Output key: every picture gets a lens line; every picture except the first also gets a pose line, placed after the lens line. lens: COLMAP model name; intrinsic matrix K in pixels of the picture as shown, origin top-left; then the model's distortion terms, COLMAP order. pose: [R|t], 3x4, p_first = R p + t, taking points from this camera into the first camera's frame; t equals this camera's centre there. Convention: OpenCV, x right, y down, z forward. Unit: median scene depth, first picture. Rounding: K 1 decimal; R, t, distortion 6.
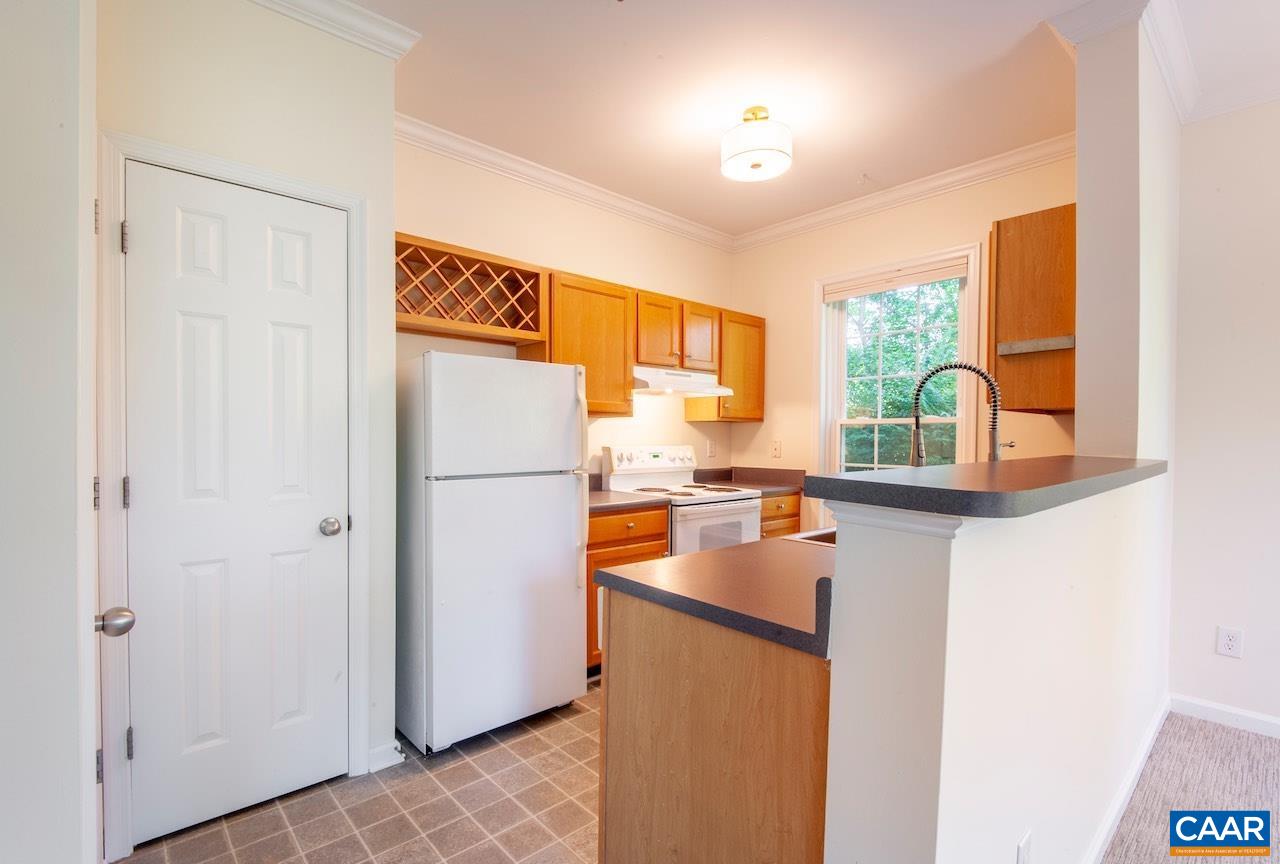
lens RADIAL K [[590.1, 0, 639.3], [0, 590.1, 453.8], [0, 0, 1]] dist [0.007964, -0.008636]
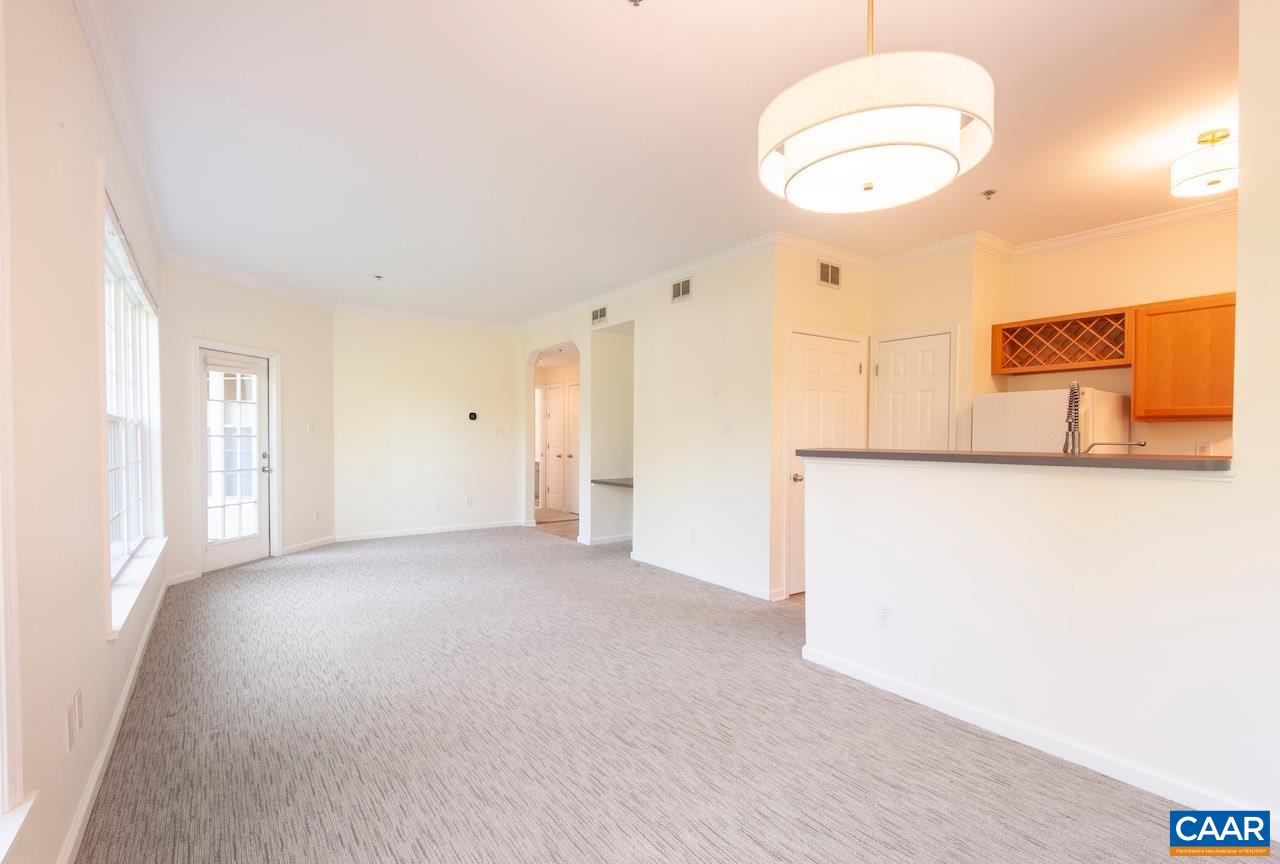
lens RADIAL K [[590.1, 0, 654.1], [0, 590.1, 447.8], [0, 0, 1]] dist [0.007964, -0.008636]
pose [[-0.110984, 0.014937, -0.993710, 1.103475], [-0.034737, 0.999218, 0.018899, 0.001186], [0.993215, 0.036616, -0.110378, 0.117282]]
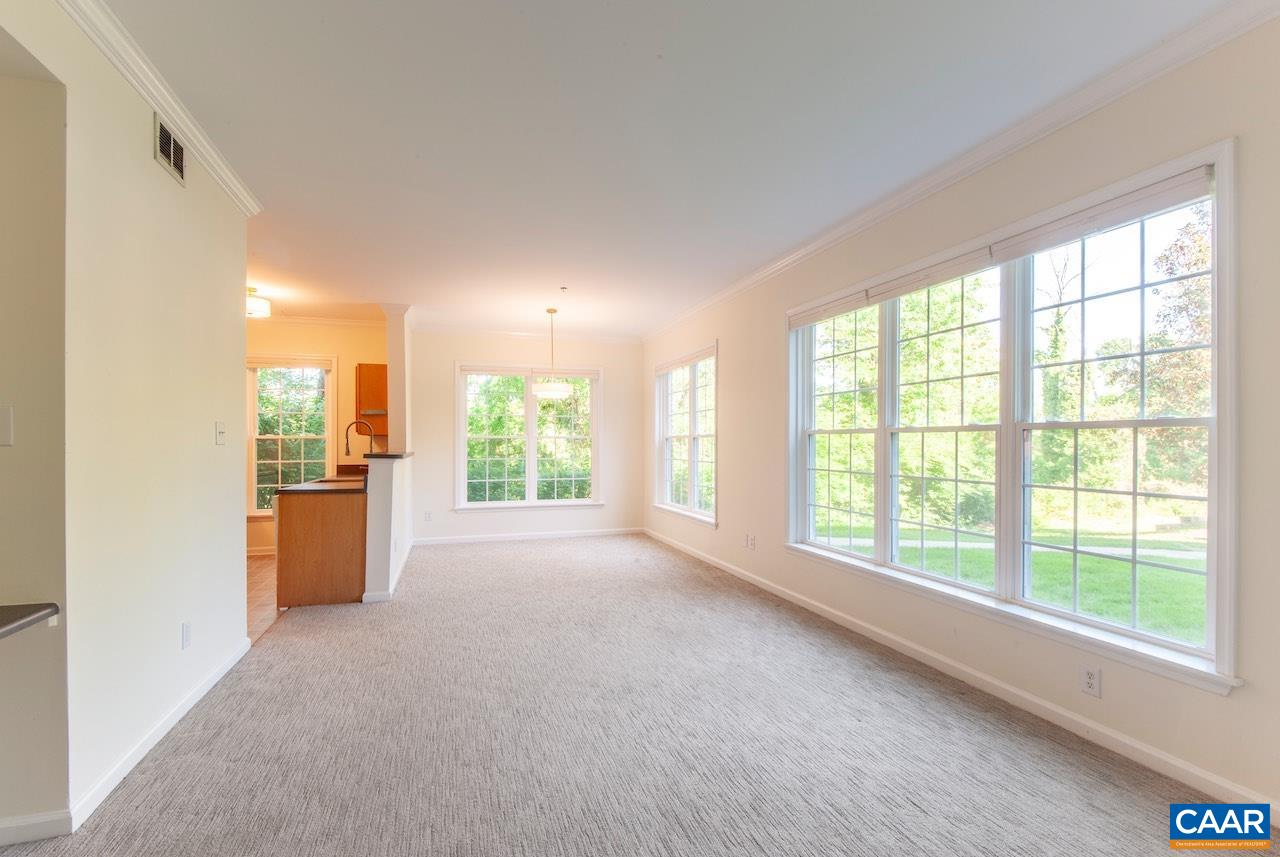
lens RADIAL K [[590.1, 0, 637.3], [0, 590.1, 429.9], [0, 0, 1]] dist [0.007964, -0.008636]
pose [[0.421515, 0.012601, 0.906734, -0.883593], [0.035059, 0.998929, -0.030180, 0.018480], [-0.906143, 0.044511, 0.420622, -0.856260]]
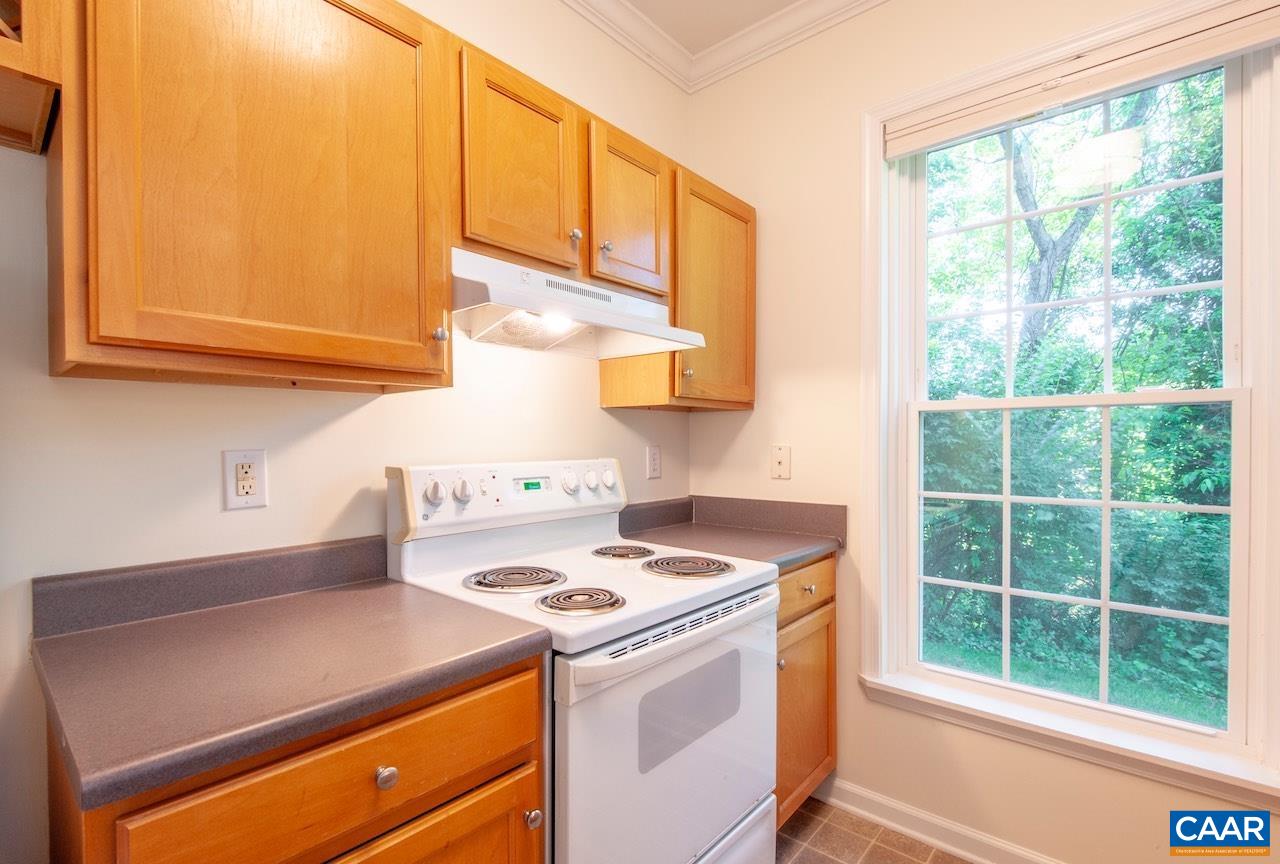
lens RADIAL K [[590.1, 0, 626.4], [0, 590.1, 445.1], [0, 0, 1]] dist [0.007964, -0.008636]
pose [[0.994515, -0.010573, 0.104063, 0.059417], [0.012783, 0.999706, -0.020597, -0.017765], [-0.103814, 0.021814, 0.994357, 0.641322]]
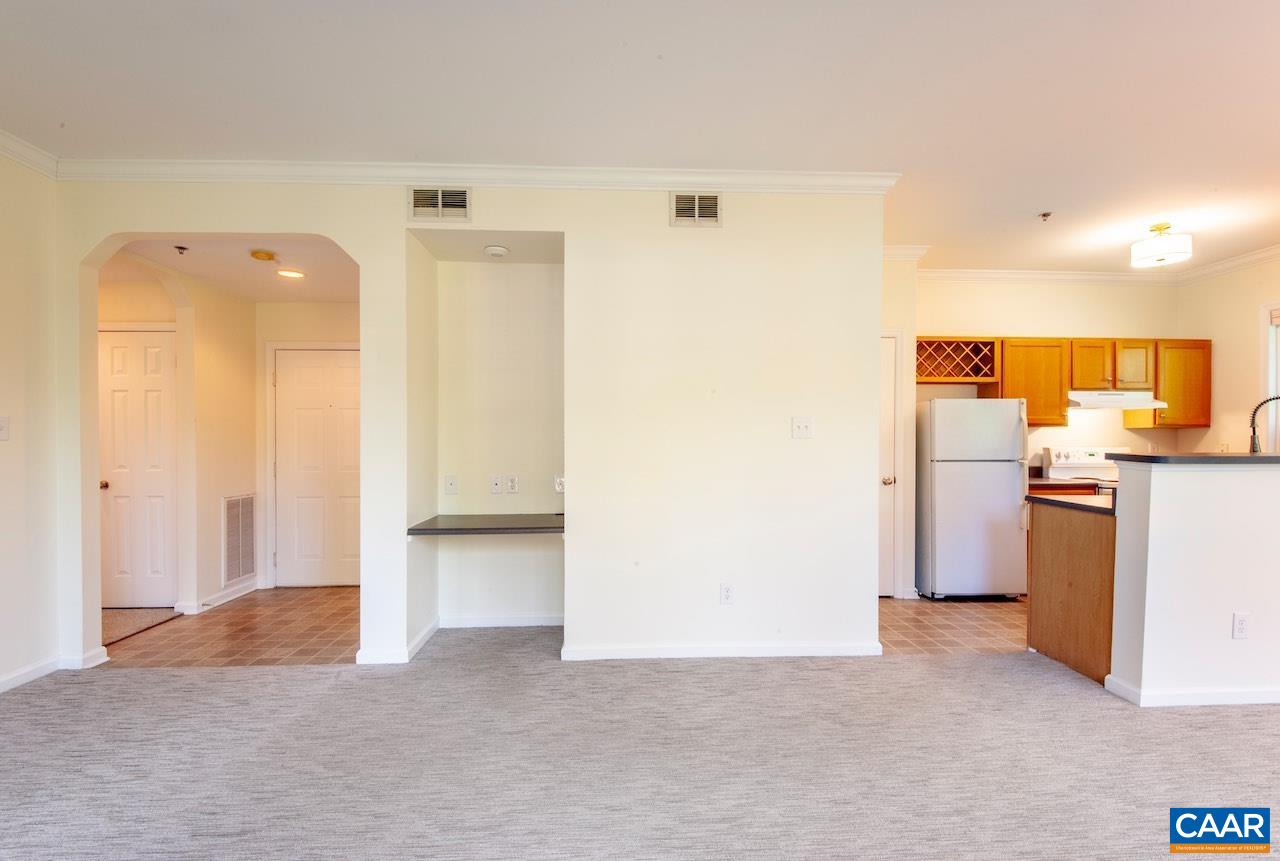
lens RADIAL K [[590.1, 0, 640.6], [0, 590.1, 442.9], [0, 0, 1]] dist [0.007964, -0.008636]
pose [[0.770879, -0.001156, -0.636981, 0.107164], [-0.016375, 0.999632, -0.021631, 0.026062], [0.636771, 0.027105, 0.770576, -0.797340]]
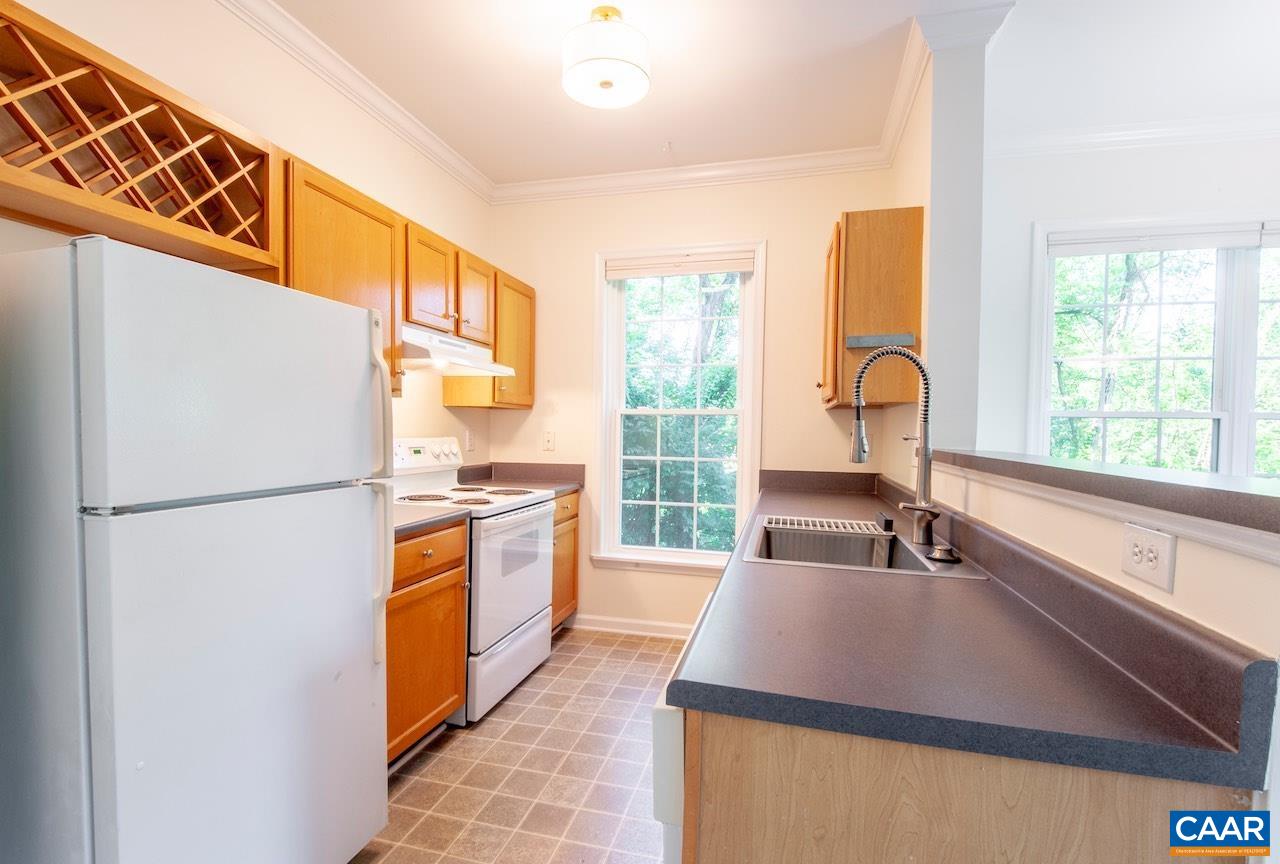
lens RADIAL K [[590.1, 0, 639.5], [0, 590.1, 447.6], [0, 0, 1]] dist [0.007964, -0.008636]
pose [[0.836328, -0.010219, 0.548135, -0.166395], [0.006895, 0.999943, 0.008122, -0.005749], [-0.548187, -0.003013, 0.836350, 0.252381]]
